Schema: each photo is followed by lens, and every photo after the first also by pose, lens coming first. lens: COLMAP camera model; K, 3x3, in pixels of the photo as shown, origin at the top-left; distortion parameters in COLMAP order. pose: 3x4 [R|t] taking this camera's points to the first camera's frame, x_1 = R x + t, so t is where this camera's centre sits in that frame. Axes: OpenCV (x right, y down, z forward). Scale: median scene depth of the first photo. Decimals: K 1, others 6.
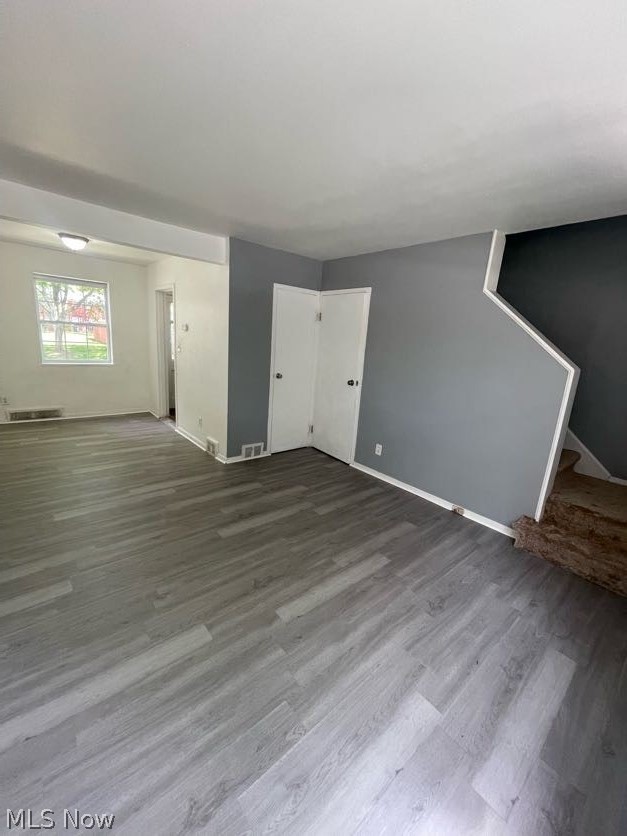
lens RADIAL K [[335.6, 0, 313.0], [0, 335.6, 418.3], [0, 0, 1]] dist [-0.001777, 0.000784]
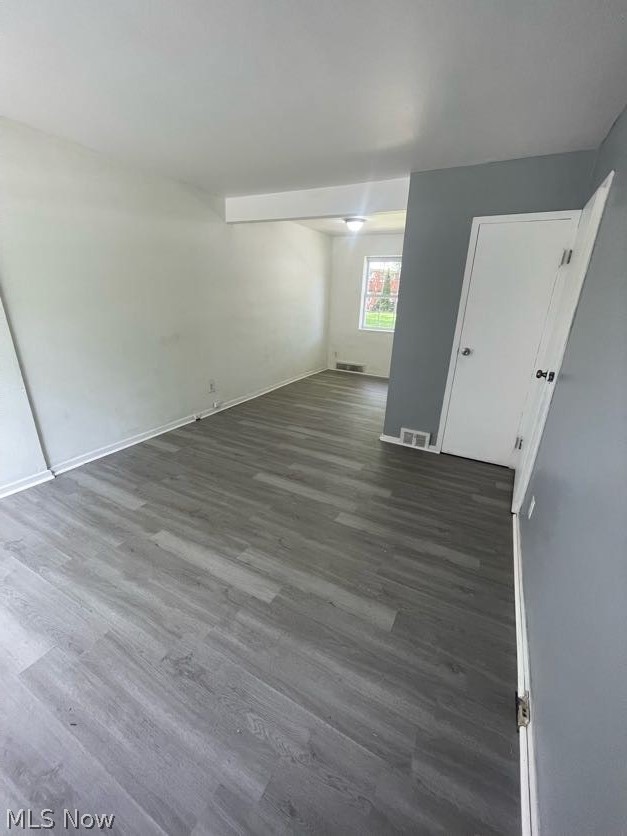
lens RADIAL K [[335.6, 0, 320.3], [0, 335.6, 416.2], [0, 0, 1]] dist [-0.001777, 0.000784]
pose [[0.372421, 0.260270, -0.890821, 0.780034], [-0.221144, 0.957109, 0.187184, -0.101697], [0.901331, 0.127289, 0.414005, 0.742032]]
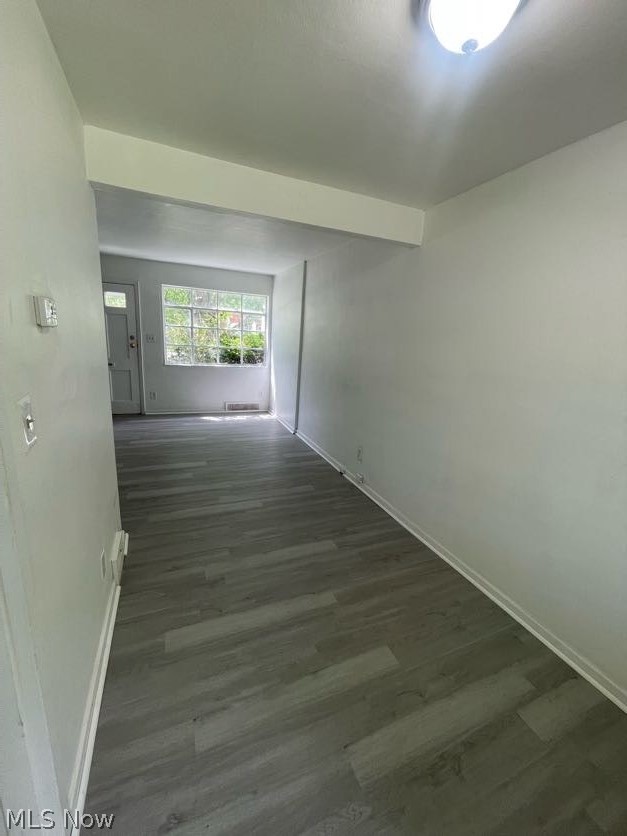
lens RADIAL K [[335.6, 0, 316.0], [0, 335.6, 420.0], [0, 0, 1]] dist [-0.001777, 0.000784]
pose [[-0.945027, -0.201367, 0.257635, -1.138942], [-0.056144, 0.876112, 0.478828, -0.592322], [-0.322138, 0.438040, -0.839254, 2.110776]]
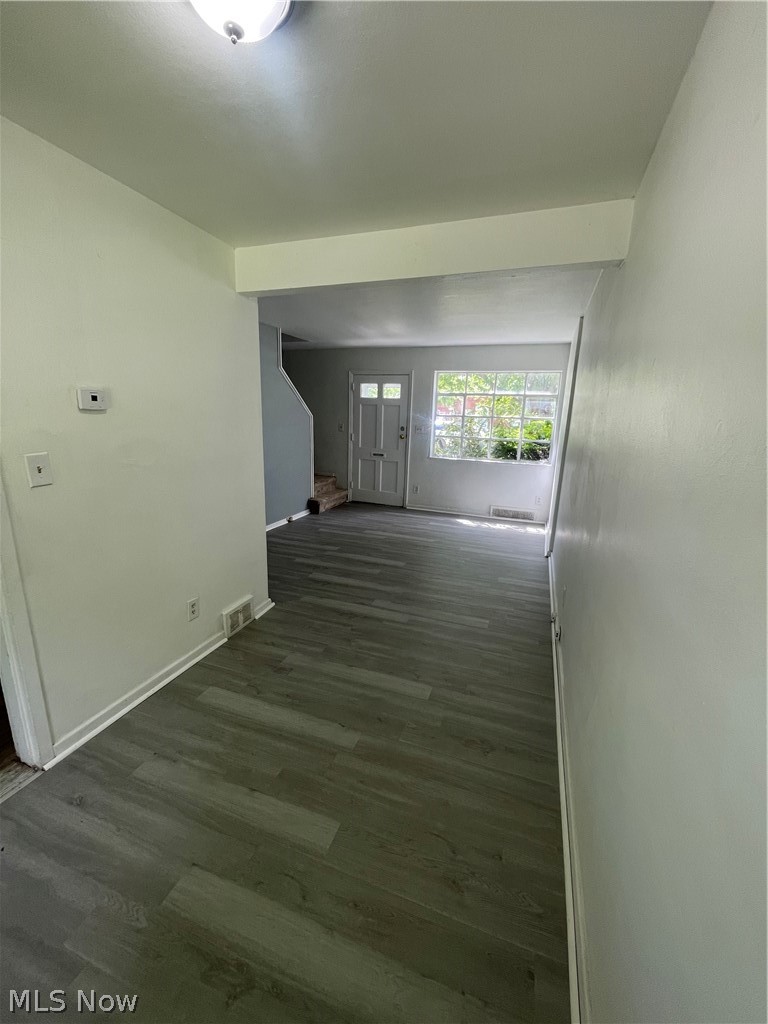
lens RADIAL K [[411.1, 0, 389.3], [0, 411.1, 515.8], [0, 0, 1]] dist [-0.001777, 0.000784]
pose [[-0.488176, -0.295195, 0.821306, -1.607034], [0.142359, 0.901523, 0.408644, -0.530685], [-0.861056, 0.316410, -0.398078, 1.722080]]
